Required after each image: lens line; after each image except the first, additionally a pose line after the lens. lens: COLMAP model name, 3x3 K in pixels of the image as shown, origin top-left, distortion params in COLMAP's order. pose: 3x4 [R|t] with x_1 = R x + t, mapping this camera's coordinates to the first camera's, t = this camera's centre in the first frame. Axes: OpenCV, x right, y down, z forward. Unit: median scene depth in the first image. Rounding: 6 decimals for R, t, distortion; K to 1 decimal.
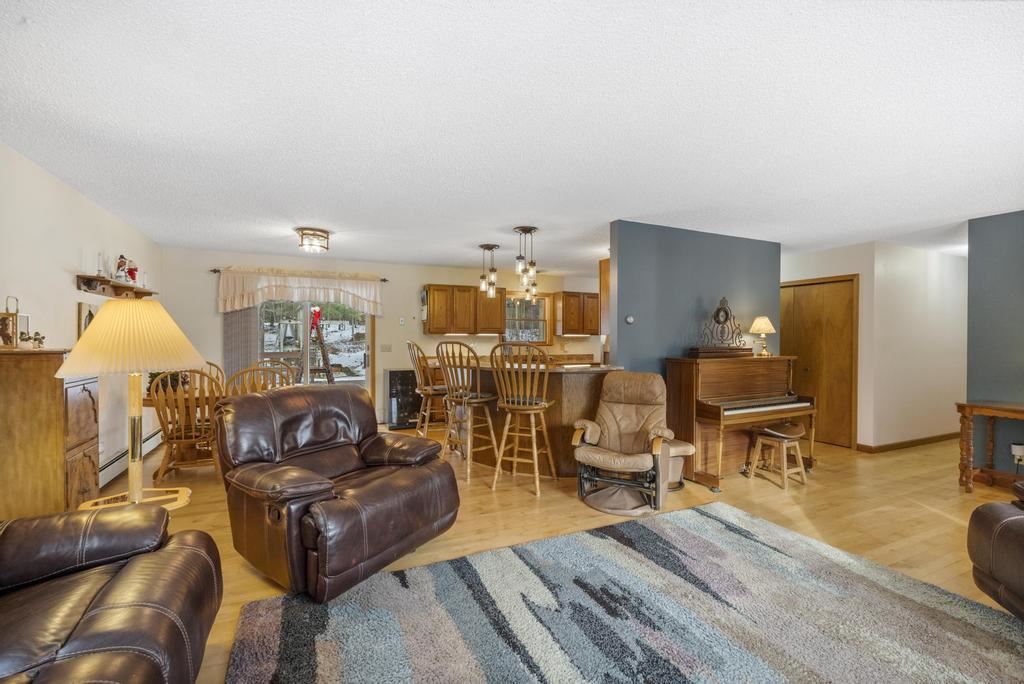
lens RADIAL K [[451.2, 0, 506.8], [0, 451.2, 340.1], [0, 0, 1]] dist [-0.007485, 0.000332]
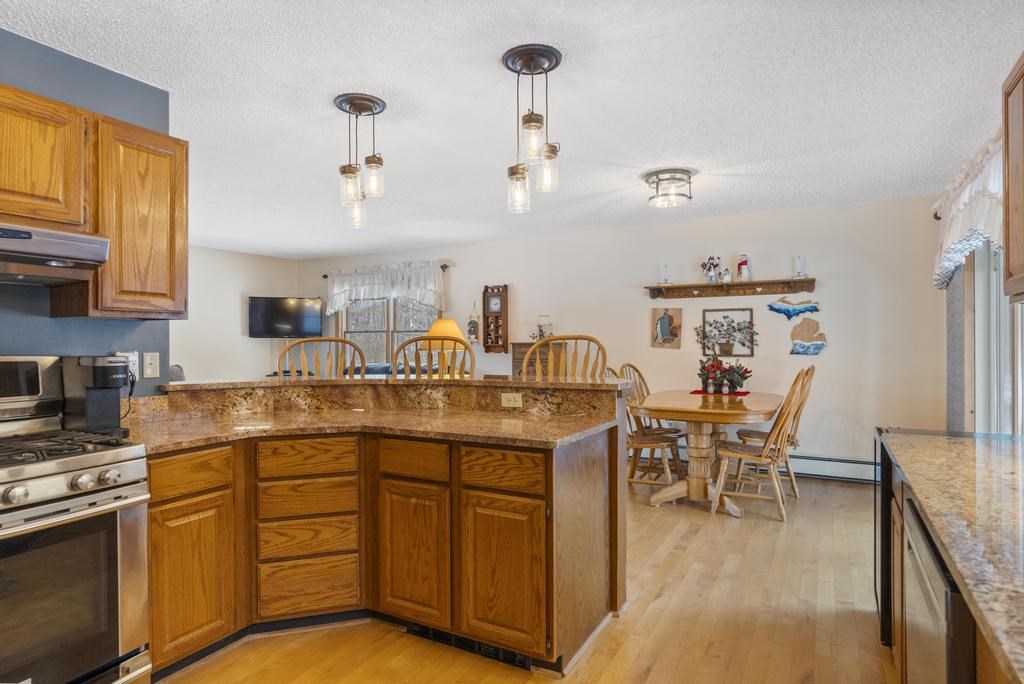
lens RADIAL K [[576.2, 0, 513.4], [0, 576.2, 340.8], [0, 0, 1]] dist [-0.003978, 0.000798]
pose [[-0.801620, -0.001562, -0.597832, 0.361346], [-0.002132, 0.999998, 0.000246, 0.008645], [0.597830, 0.001472, -0.801621, 2.097838]]
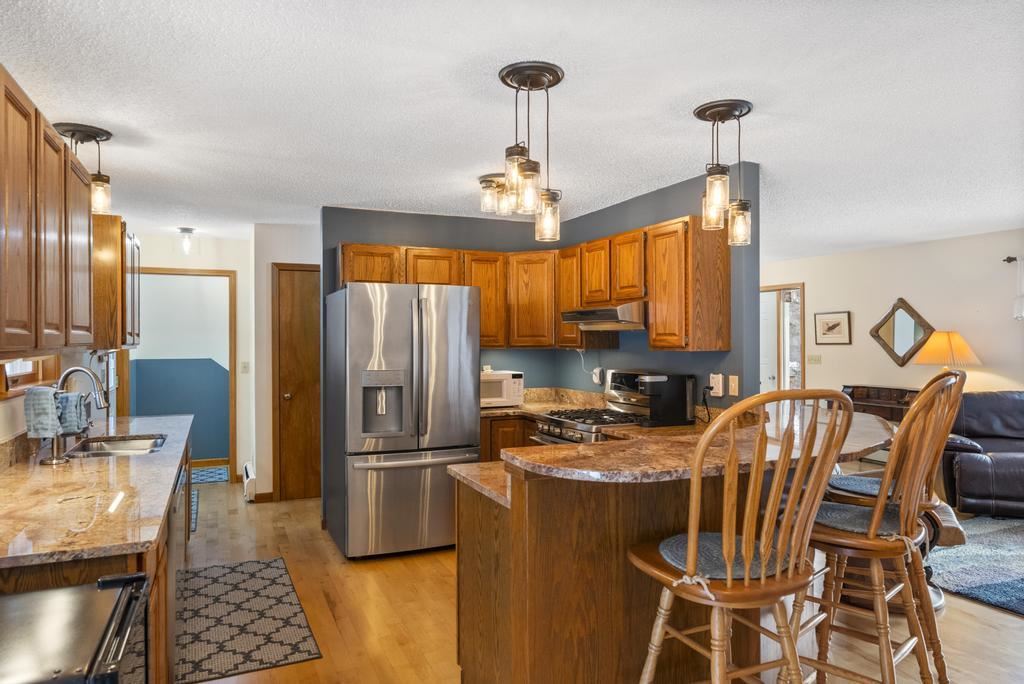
lens RADIAL K [[652.9, 0, 510.1], [0, 652.9, 339.4], [0, 0, 1]] dist [-0.010033, 0.003865]
pose [[0.018268, -0.004102, 0.999825, -0.766281], [0.009027, 0.999952, 0.003938, -0.041272], [-0.999792, 0.008954, 0.018305, 1.572055]]
